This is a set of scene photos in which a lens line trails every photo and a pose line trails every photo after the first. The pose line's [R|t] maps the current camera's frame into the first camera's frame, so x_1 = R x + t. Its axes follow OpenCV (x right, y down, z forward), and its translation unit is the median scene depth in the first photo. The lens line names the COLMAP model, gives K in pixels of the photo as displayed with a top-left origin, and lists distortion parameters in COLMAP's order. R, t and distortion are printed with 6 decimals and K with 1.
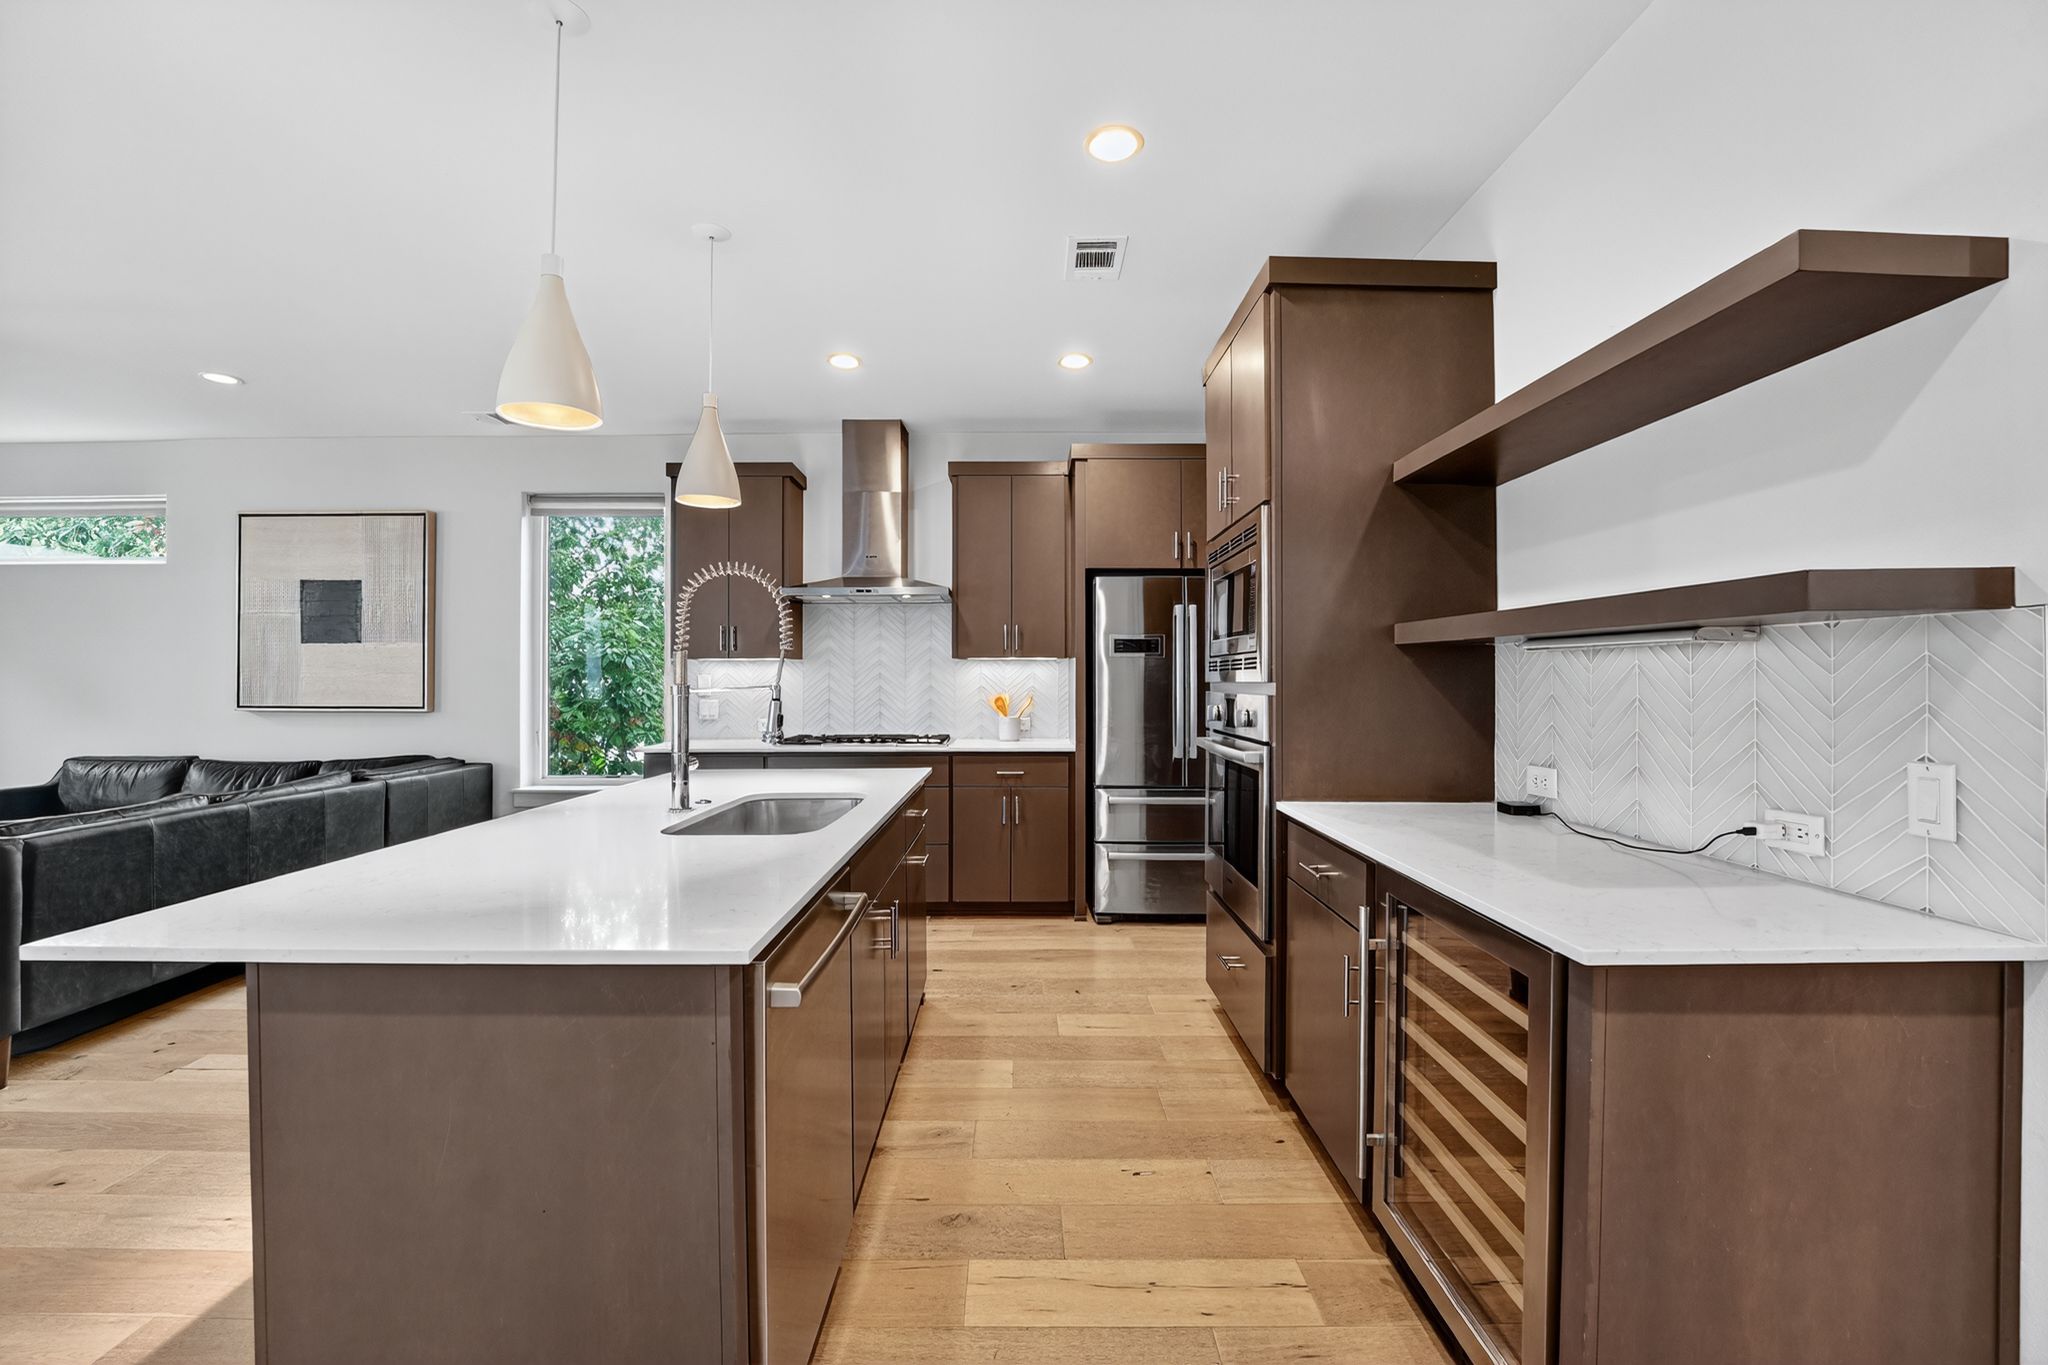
lens RADIAL K [[852.6, 0, 1020.4], [0, 852.6, 671.1], [0, 0, 1]] dist [-0.047660, -0.000059]
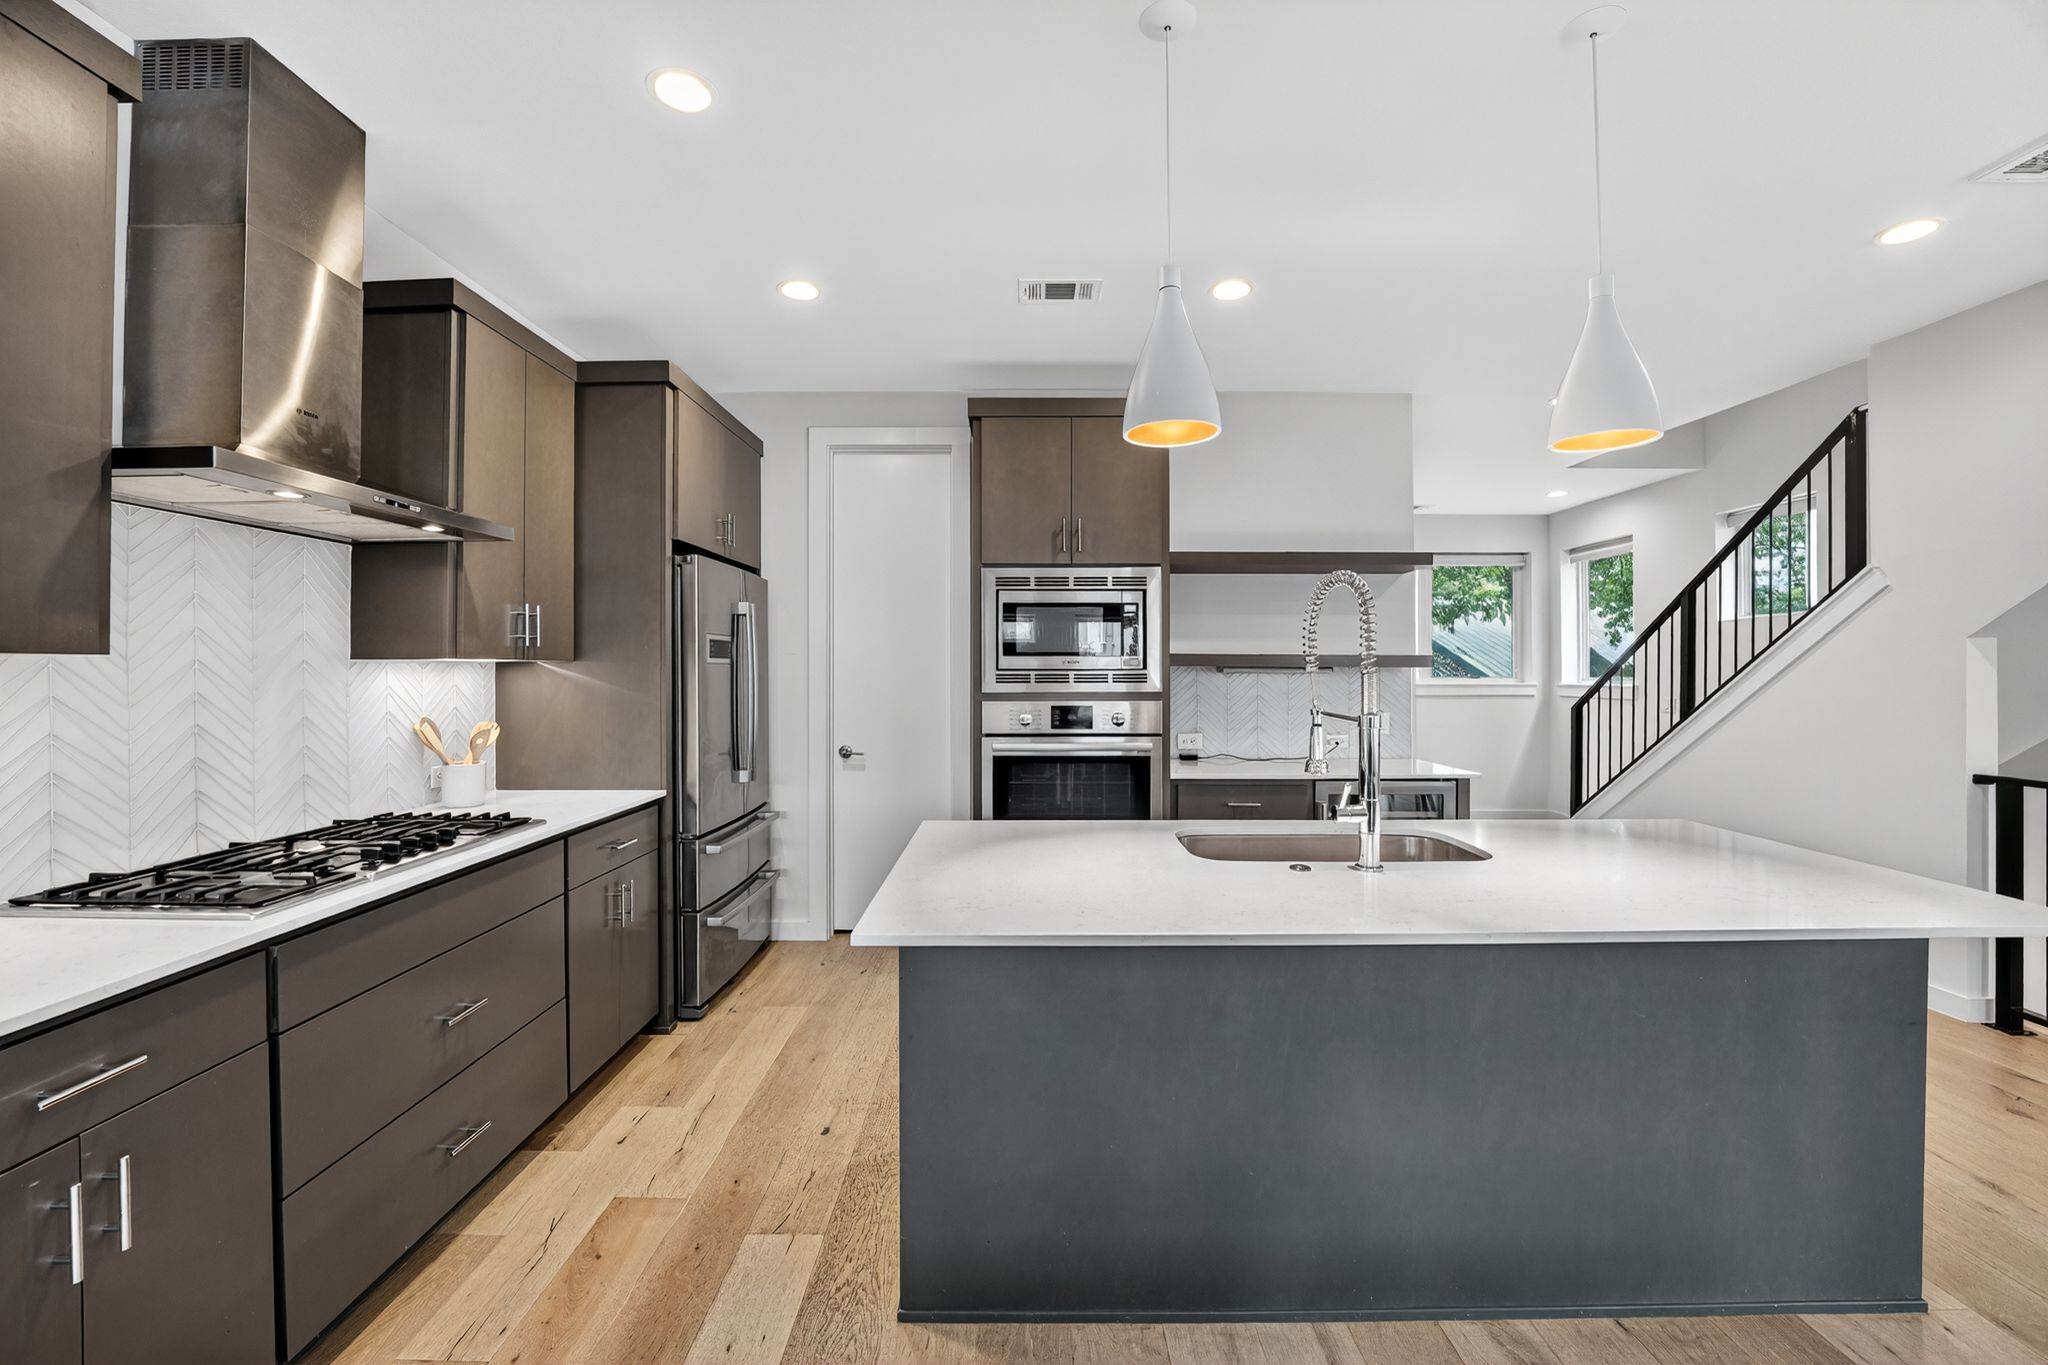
lens RADIAL K [[852.6, 0, 1020.4], [0, 852.6, 671.1], [0, 0, 1]] dist [-0.047660, -0.000059]
pose [[0.005113, -0.000908, 0.999987, -0.553662], [0.002535, 0.999996, 0.000895, -0.006925], [-0.999984, 0.002531, 0.005115, 0.611562]]
